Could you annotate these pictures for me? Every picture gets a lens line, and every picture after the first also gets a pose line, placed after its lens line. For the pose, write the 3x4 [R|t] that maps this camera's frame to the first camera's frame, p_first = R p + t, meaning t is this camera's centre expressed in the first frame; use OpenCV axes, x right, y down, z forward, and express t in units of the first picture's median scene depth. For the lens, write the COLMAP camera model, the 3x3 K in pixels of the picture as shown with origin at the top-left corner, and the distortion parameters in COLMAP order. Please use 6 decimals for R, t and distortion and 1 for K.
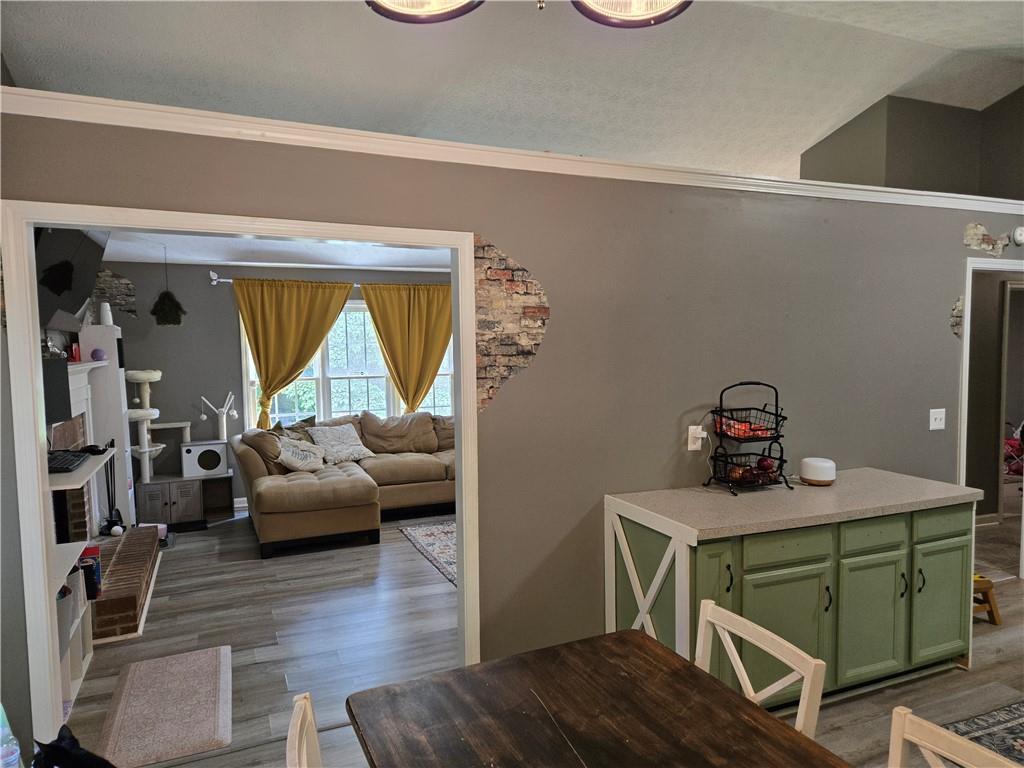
lens RADIAL K [[683.7, 0, 522.2], [0, 683.7, 394.2], [0, 0, 1]] dist [0.071621, -0.052271]
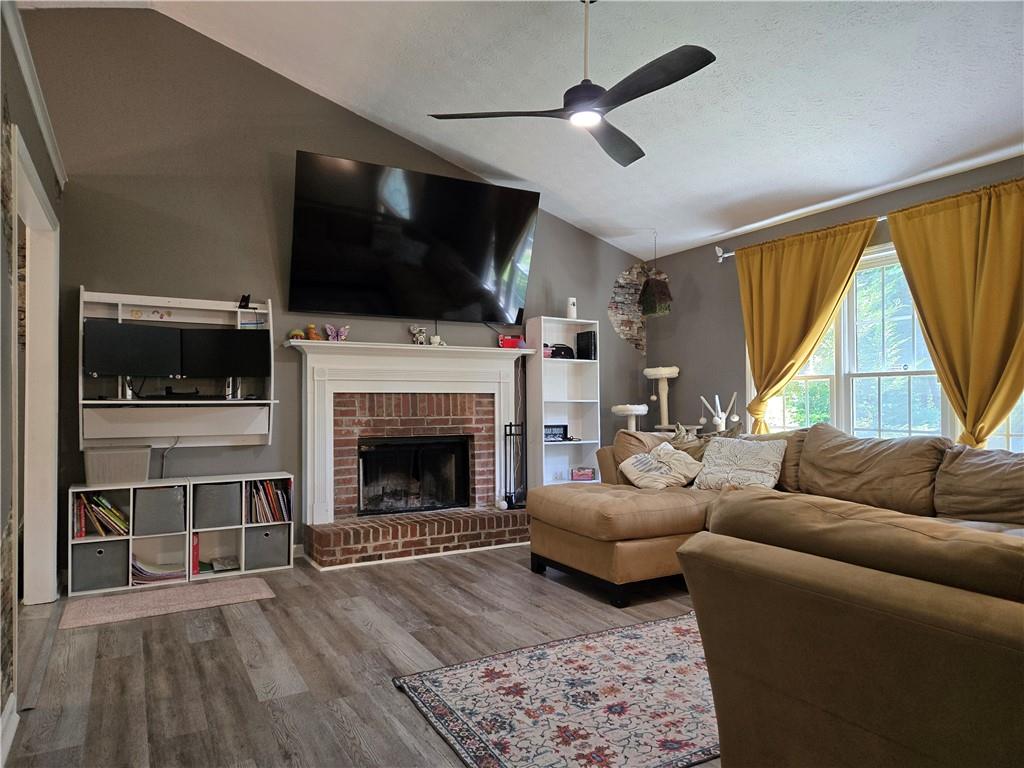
lens RADIAL K [[683.7, 0, 518.6], [0, 683.7, 396.5], [0, 0, 1]] dist [0.071621, -0.052271]
pose [[0.099250, 0.006841, -0.995039, 0.605996], [-0.073050, 0.997328, -0.000429, 0.035606], [0.992378, 0.072730, 0.099485, 1.172194]]
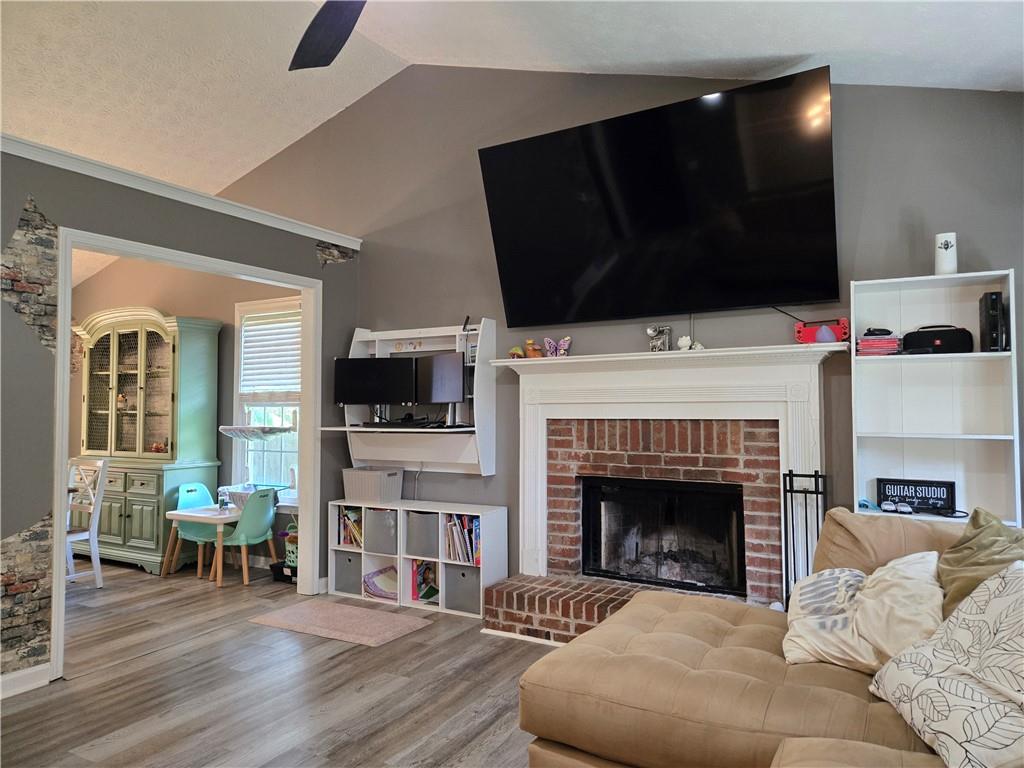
lens RADIAL K [[683.7, 0, 509.2], [0, 683.7, 382.5], [0, 0, 1]] dist [0.071621, -0.052271]
pose [[-0.809227, -0.003980, -0.587482, -0.010562], [-0.026939, 0.999177, 0.030338, -0.032053], [0.586877, 0.040377, -0.808668, 1.762752]]
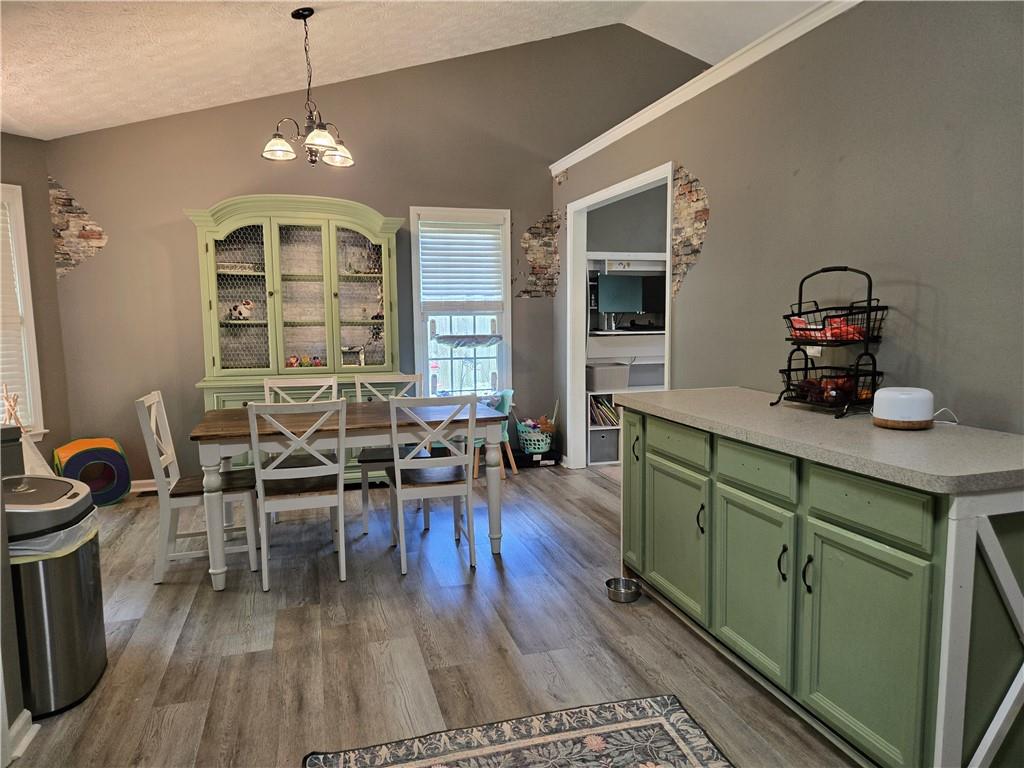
lens RADIAL K [[683.7, 0, 509.9], [0, 683.7, 393.4], [0, 0, 1]] dist [0.071621, -0.052271]
pose [[-0.121217, 0.128328, -0.984296, 0.967863], [-0.060469, 0.988812, 0.136363, 0.031043], [0.990783, 0.076049, -0.112100, 0.641536]]
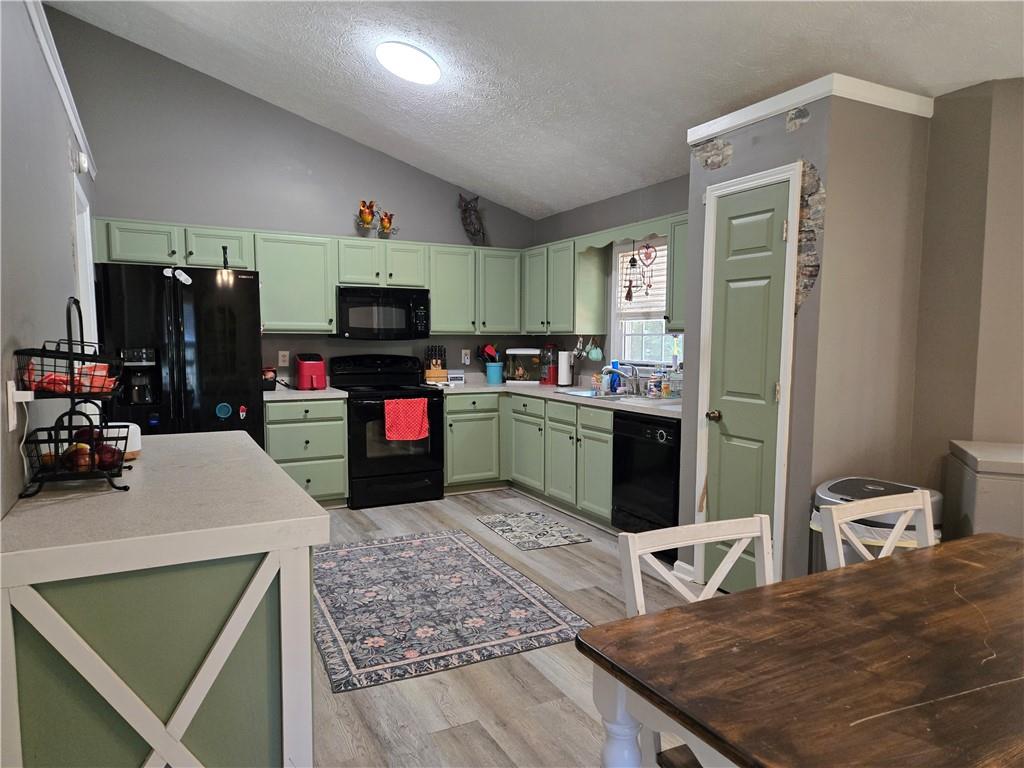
lens RADIAL K [[683.7, 0, 515.2], [0, 683.7, 394.8], [0, 0, 1]] dist [0.071621, -0.052271]
pose [[-0.066955, -0.072073, 0.995149, -0.238752], [0.072265, 0.994418, 0.076883, 0.038280], [-0.995136, 0.077062, -0.061373, 0.580967]]
